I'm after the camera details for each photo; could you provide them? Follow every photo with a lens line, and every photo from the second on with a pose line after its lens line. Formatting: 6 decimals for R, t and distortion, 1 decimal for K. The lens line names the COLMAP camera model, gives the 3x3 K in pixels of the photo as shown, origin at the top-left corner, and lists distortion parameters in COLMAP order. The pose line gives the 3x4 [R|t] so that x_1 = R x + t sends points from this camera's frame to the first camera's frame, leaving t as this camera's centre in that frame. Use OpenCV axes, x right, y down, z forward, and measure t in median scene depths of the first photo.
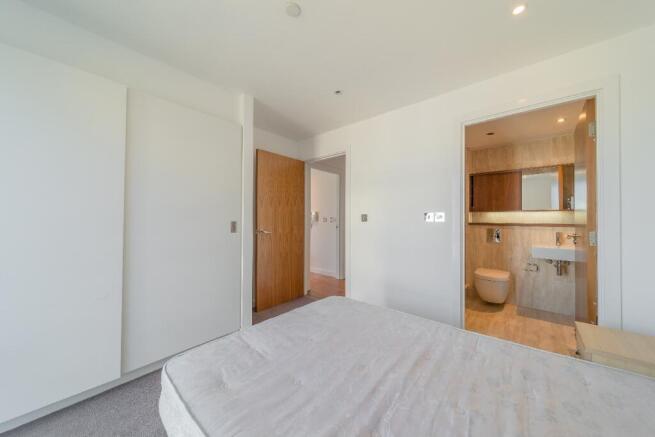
lens RADIAL K [[231.7, 0, 327.3], [0, 231.7, 216.2], [0, 0, 1]] dist [0.001151, 0.000018]
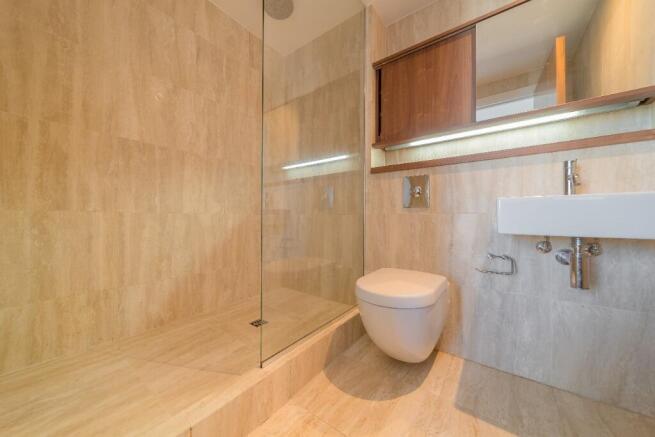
lens RADIAL K [[231.7, 0, 327.3], [0, 231.7, 216.2], [0, 0, 1]] dist [0.001151, 0.000018]
pose [[0.997996, -0.003539, 0.063185, 0.568463], [0.003067, 0.999967, 0.007563, 0.135243], [-0.063210, -0.007354, 0.997973, 0.628055]]
